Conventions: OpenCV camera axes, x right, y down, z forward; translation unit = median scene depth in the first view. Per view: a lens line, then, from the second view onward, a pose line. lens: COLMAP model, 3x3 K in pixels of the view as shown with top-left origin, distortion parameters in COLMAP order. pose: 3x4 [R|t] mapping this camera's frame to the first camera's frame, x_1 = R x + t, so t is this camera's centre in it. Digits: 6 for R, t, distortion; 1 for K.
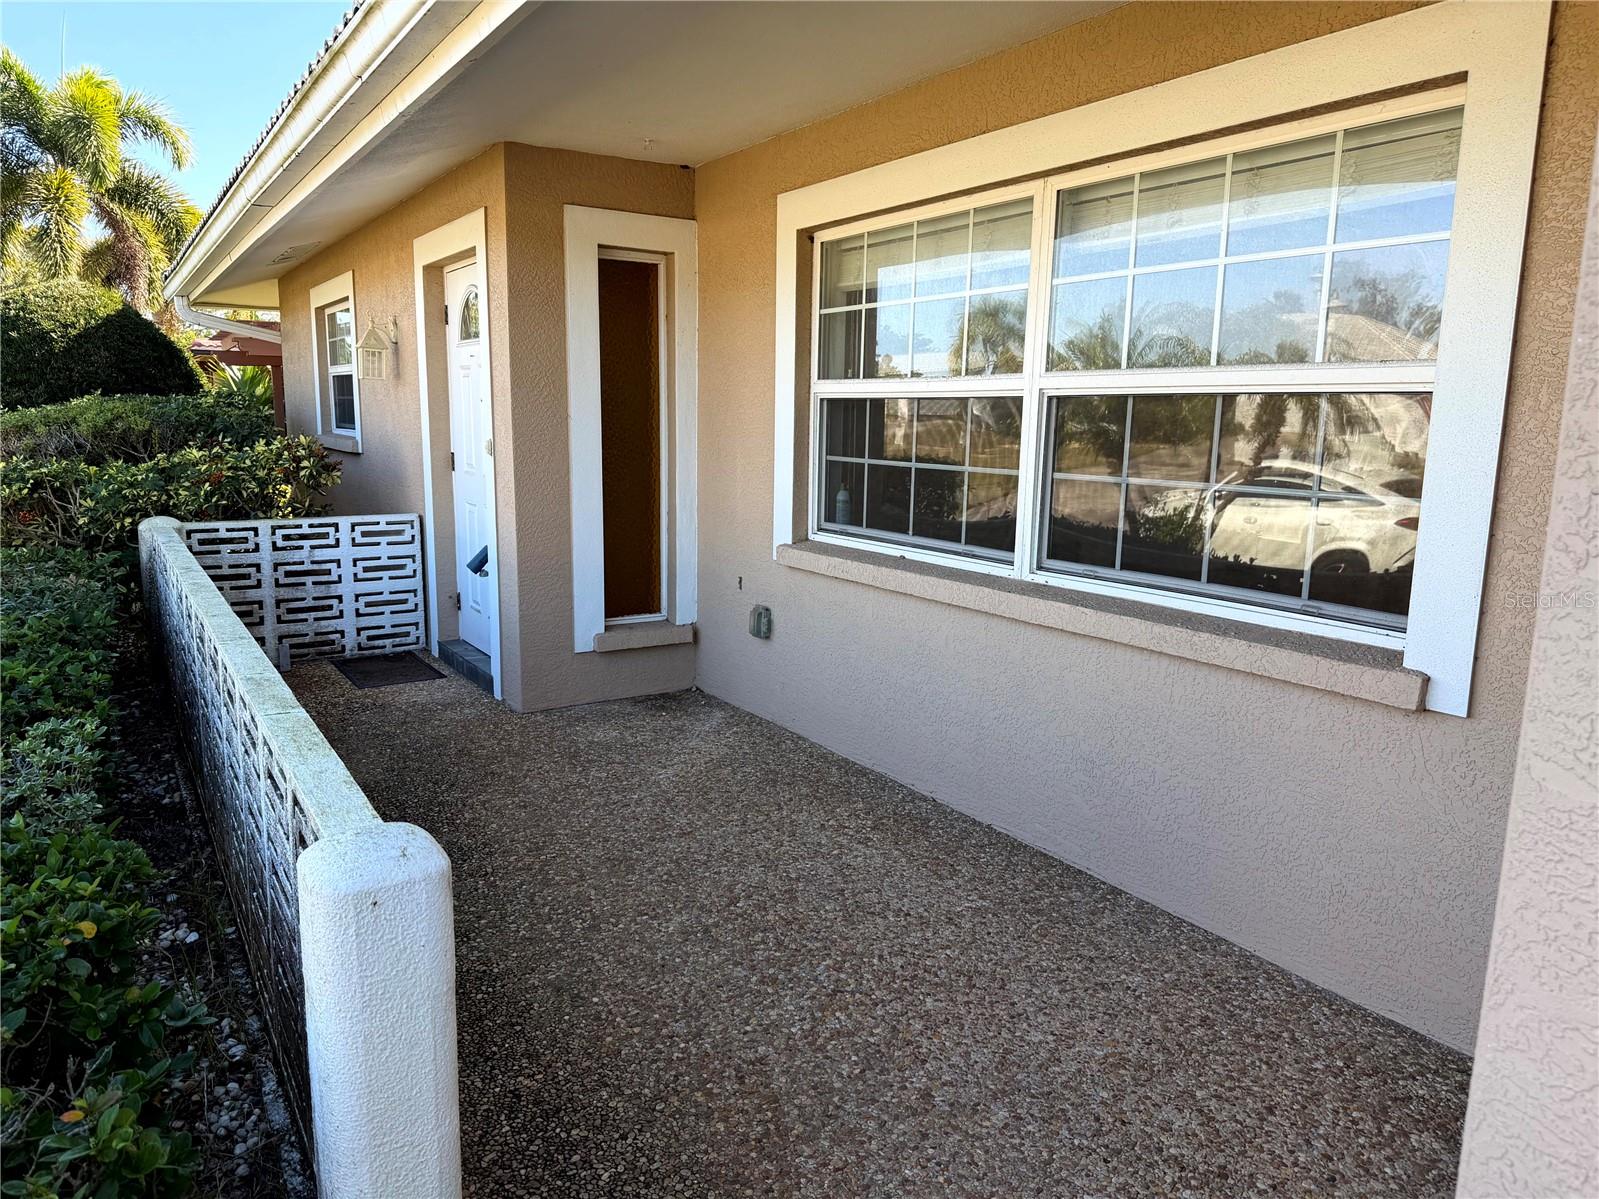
lens RADIAL K [[1122.4, 0, 792.1], [0, 1122.4, 594.7], [0, 0, 1]] dist [0.048081, -0.046233]
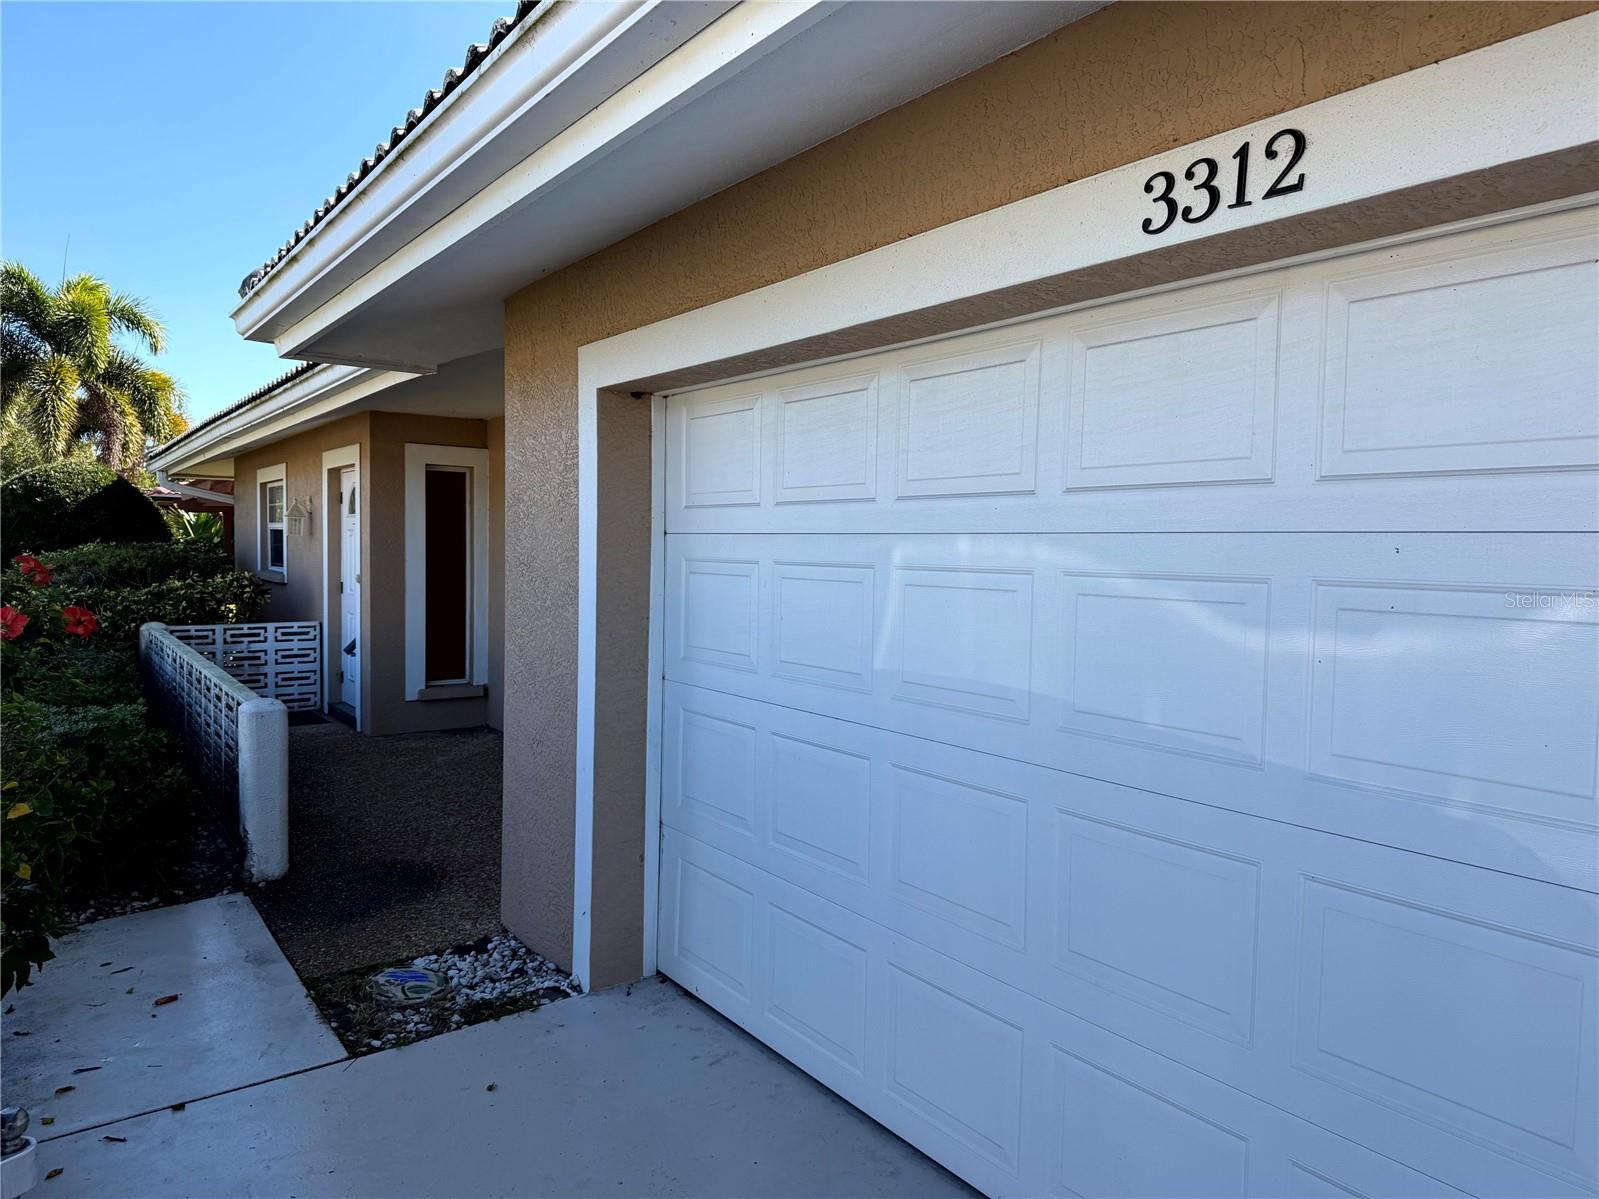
lens RADIAL K [[1122.8, 0, 799.5], [0, 1122.8, 599.5], [0, 0, 1]] dist [0.005317, -0.000854]
pose [[0.998646, 0.000415, 0.052014, 0.253580], [0.005512, 0.993493, -0.113759, 0.079518], [-0.051723, 0.113892, 0.992146, -0.586095]]
